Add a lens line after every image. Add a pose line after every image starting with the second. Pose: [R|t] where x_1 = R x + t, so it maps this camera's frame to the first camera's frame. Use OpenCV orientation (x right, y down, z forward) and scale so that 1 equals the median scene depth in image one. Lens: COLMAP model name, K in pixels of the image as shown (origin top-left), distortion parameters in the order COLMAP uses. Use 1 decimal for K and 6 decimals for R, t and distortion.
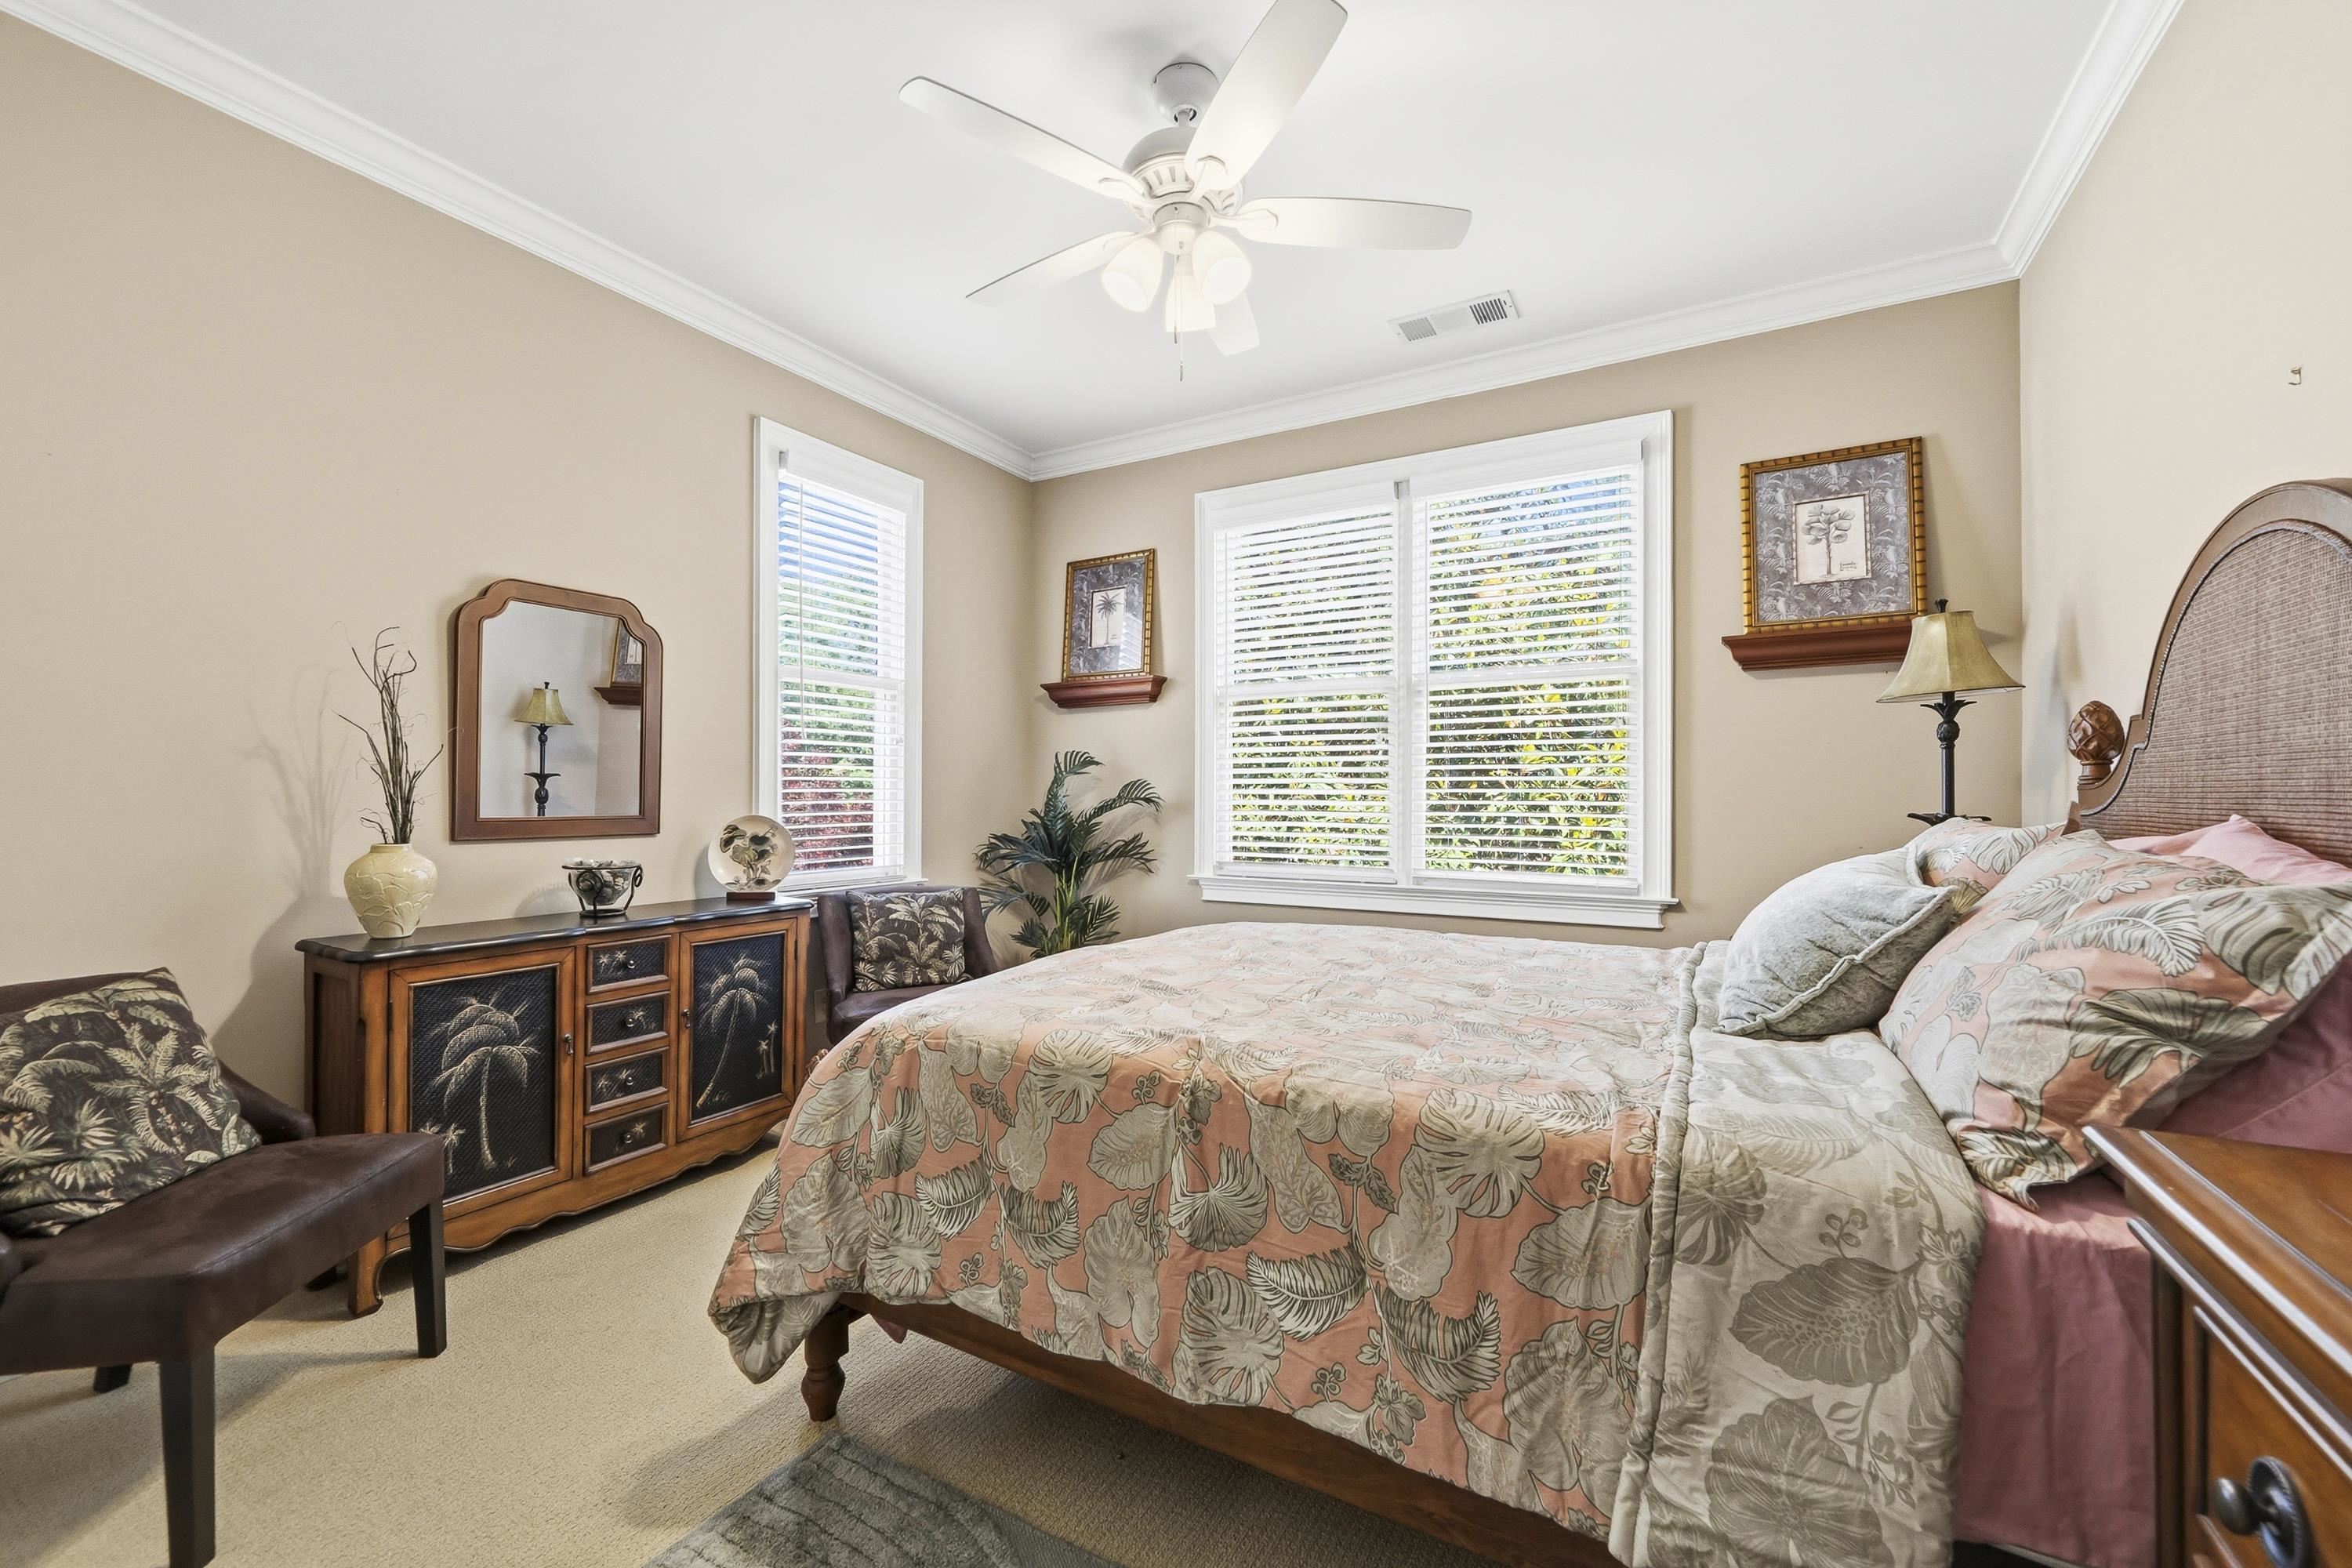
lens RADIAL K [[977.9, 0, 1174.2], [0, 977.9, 788.1], [0, 0, 1]] dist [0.000629, 0.000179]
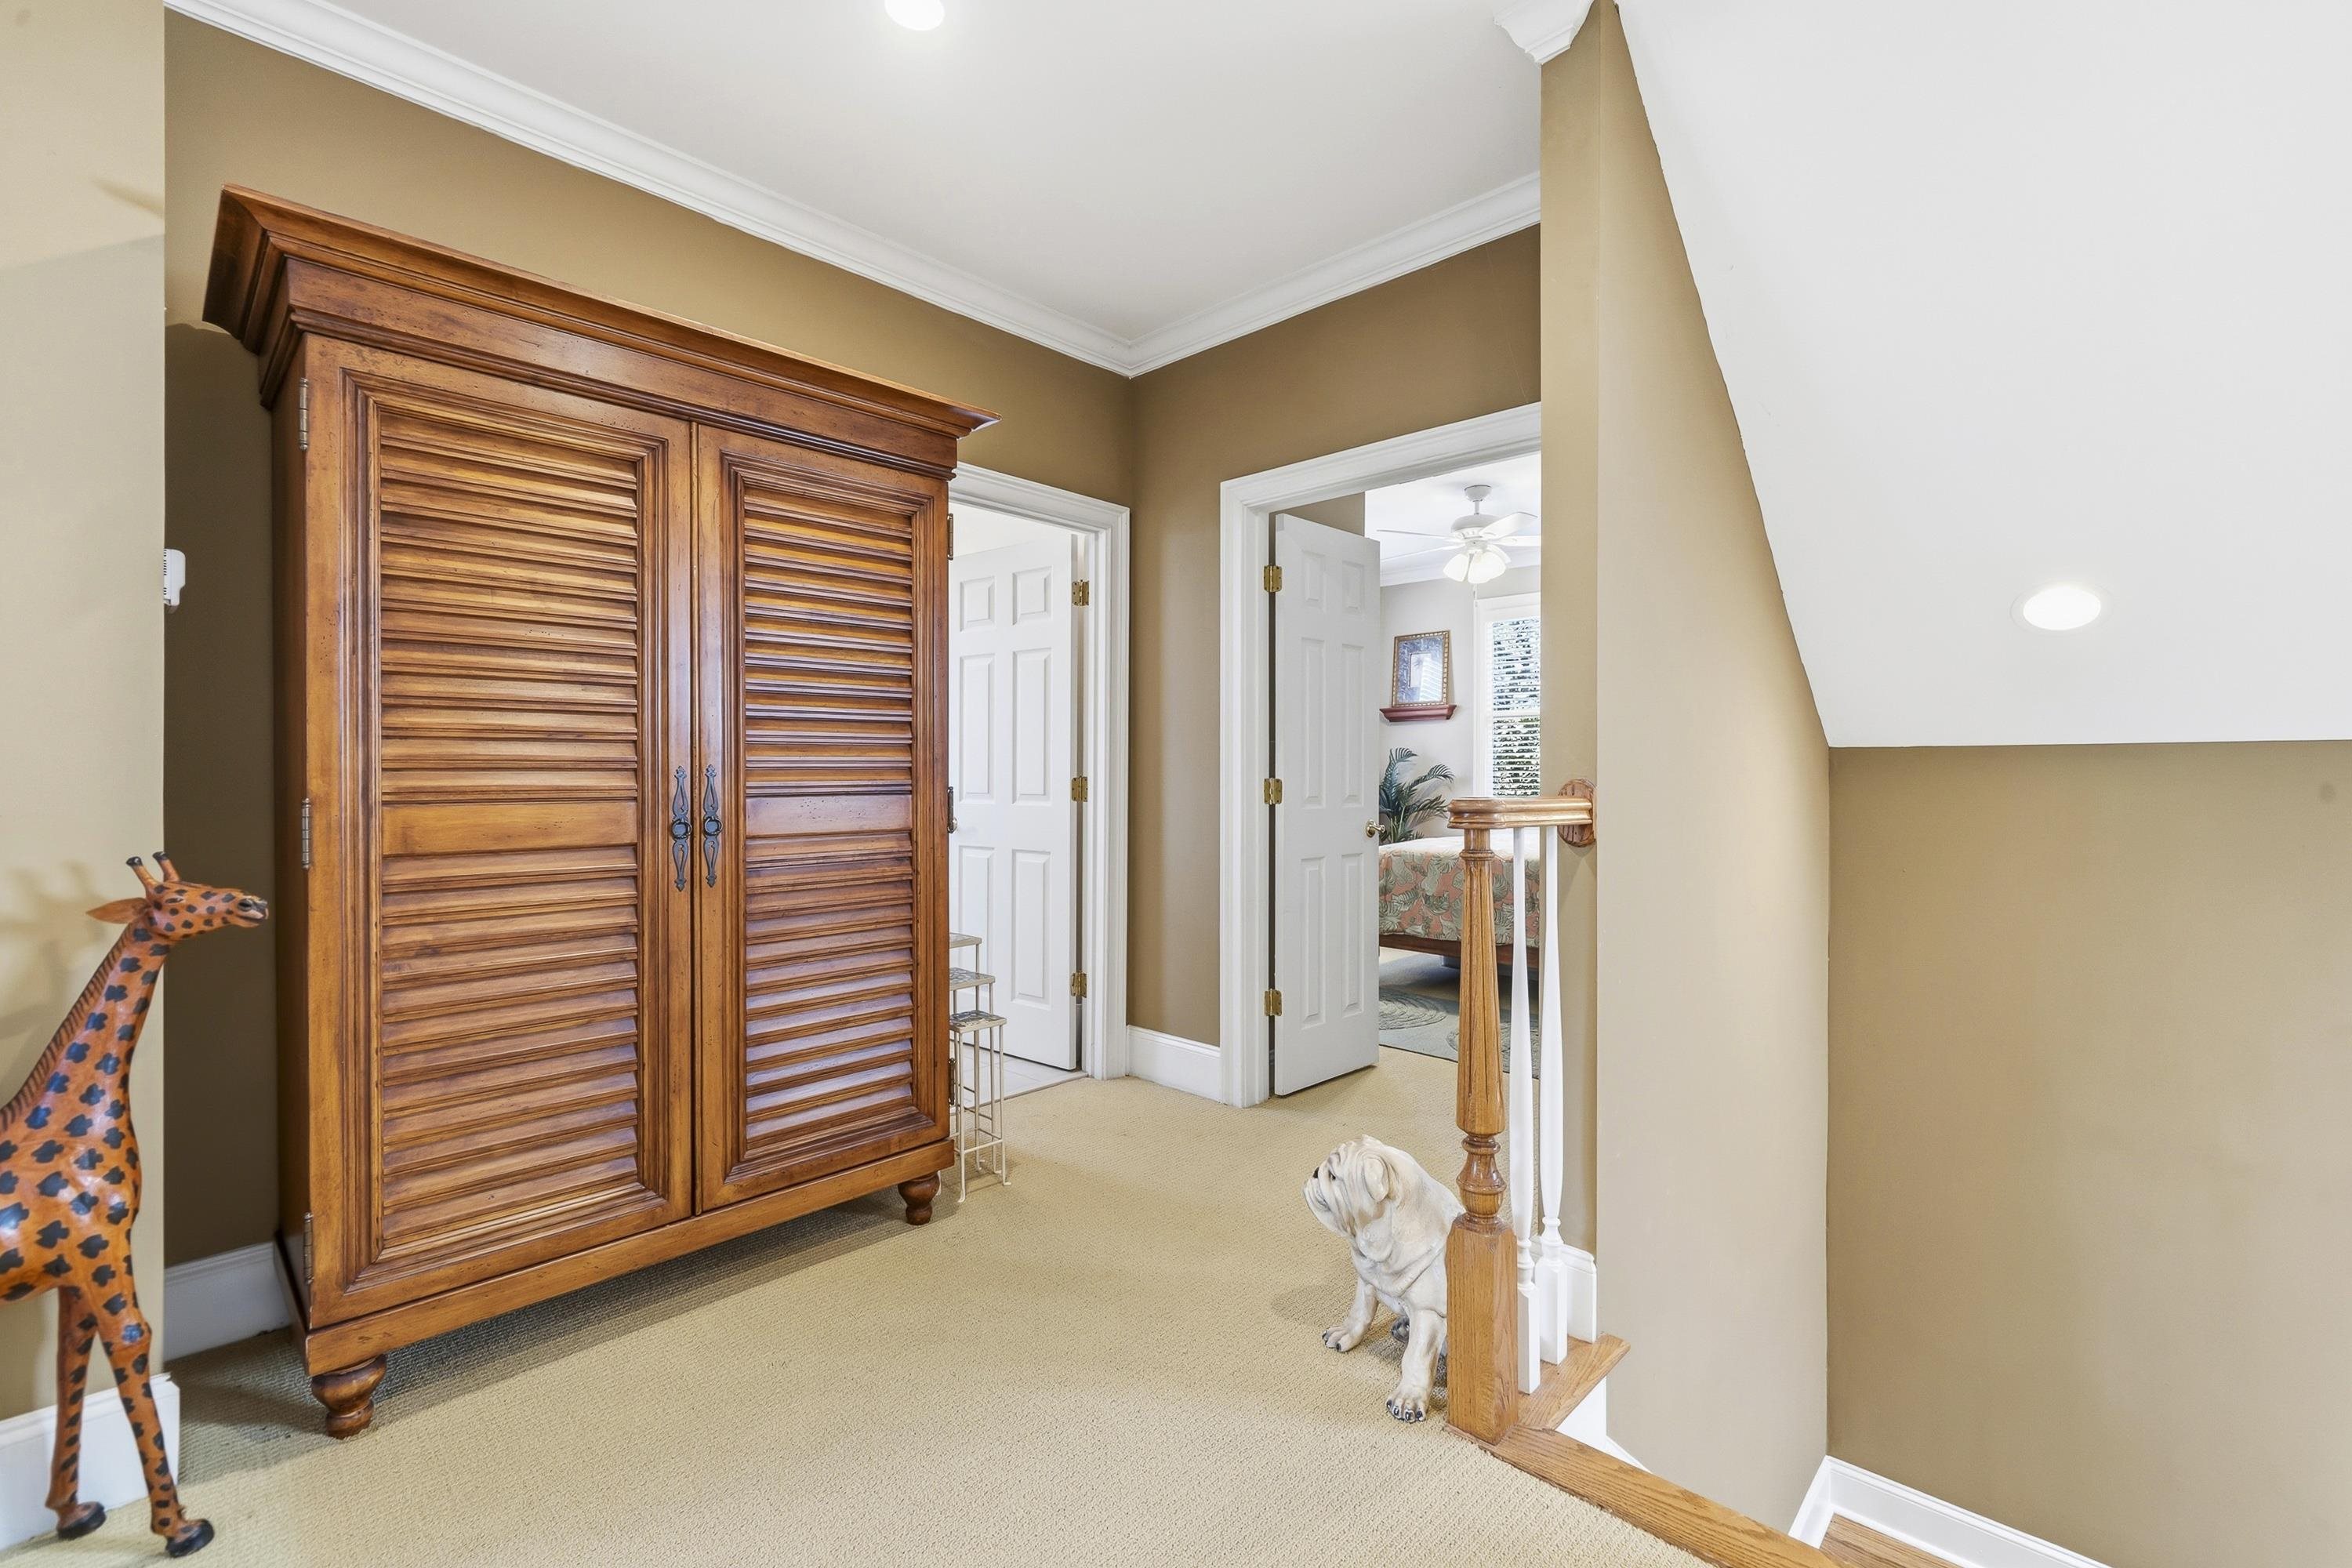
lens RADIAL K [[977.9, 0, 1165.1], [0, 977.9, 785.8], [0, 0, 1]] dist [0.000629, 0.000179]
pose [[0.965280, 0.003282, -0.261196, -0.053433], [0.002401, 0.999767, 0.021433, -0.009406], [0.261206, -0.021316, 0.965048, -0.813677]]
